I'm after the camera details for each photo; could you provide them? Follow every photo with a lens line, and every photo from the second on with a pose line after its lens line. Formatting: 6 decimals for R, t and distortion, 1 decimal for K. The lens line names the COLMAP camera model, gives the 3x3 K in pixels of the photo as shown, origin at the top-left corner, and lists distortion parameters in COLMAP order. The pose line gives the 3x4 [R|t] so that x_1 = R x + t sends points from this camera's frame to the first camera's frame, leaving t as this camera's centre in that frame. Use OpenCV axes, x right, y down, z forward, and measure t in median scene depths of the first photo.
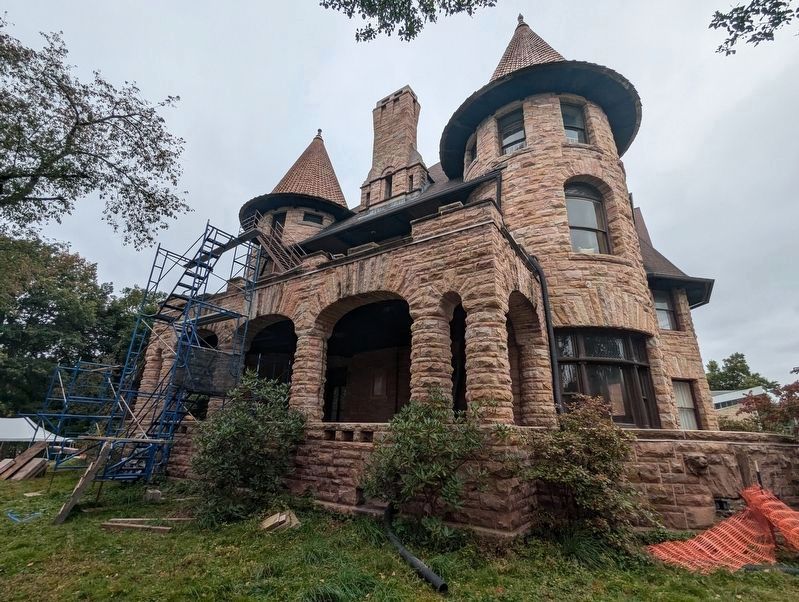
lens RADIAL K [[371.8, 0, 398.6], [0, 371.8, 301.3], [0, 0, 1]] dist [-0.004541, -0.000437]
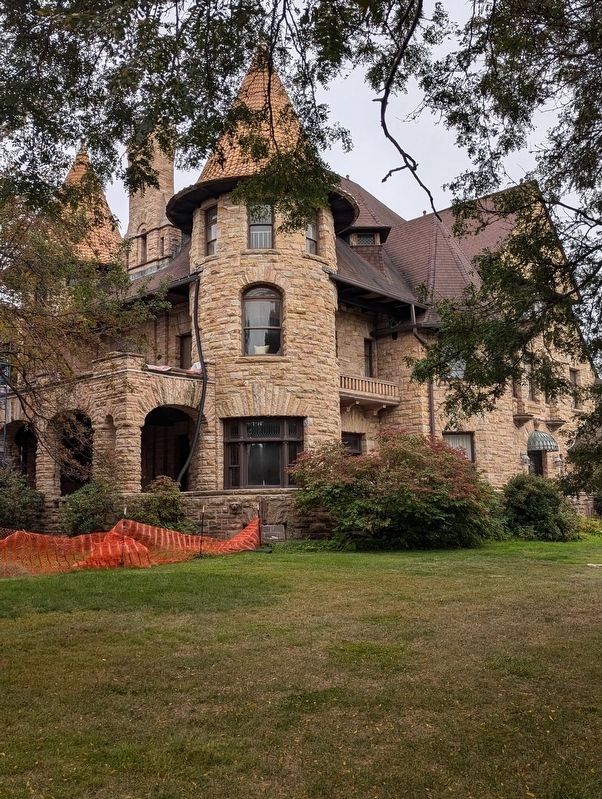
lens RADIAL K [[747.3, 0, 301.0], [0, 747.3, 398.7], [0, 0, 1]] dist [0.023252, 0.000000]
pose [[0.989080, -0.073302, -0.127857, 1.027158], [0.096998, 0.976927, 0.190278, -0.468393], [0.110960, -0.200602, 0.973369, -1.515863]]
